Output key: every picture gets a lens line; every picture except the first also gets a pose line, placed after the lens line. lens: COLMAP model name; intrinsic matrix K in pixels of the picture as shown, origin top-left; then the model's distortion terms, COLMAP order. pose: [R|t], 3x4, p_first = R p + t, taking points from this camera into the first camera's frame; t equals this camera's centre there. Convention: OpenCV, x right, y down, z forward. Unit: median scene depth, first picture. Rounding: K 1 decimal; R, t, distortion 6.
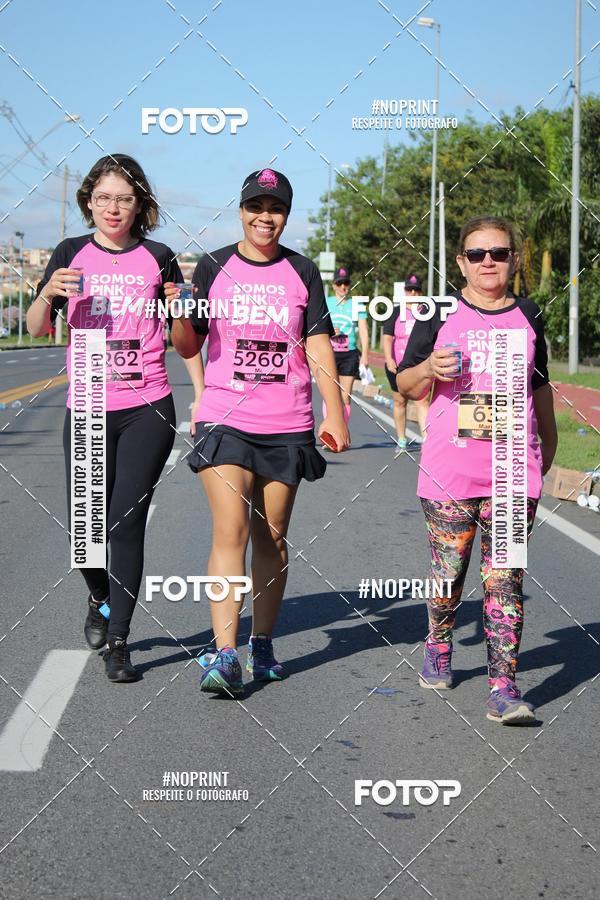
lens RADIAL K [[4870.8, 0, 306.6], [0, 4870.8, 452.6], [0, 0, 1]] dist [1.910763, 0.000000]
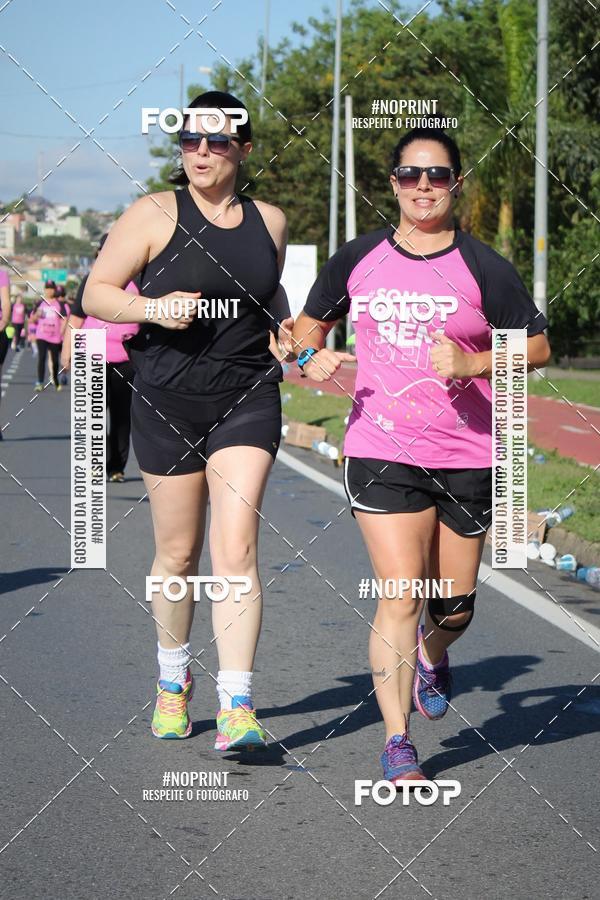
lens RADIAL K [[5272.1, 0, 303.0], [0, 5272.1, 449.6], [0, 0, 1]] dist [0.402536, 0.000000]
pose [[0.999509, -0.004852, 0.030965, -0.001208], [0.004782, 0.999986, 0.002335, -0.008453], [-0.030976, -0.002186, 0.999518, 0.276747]]
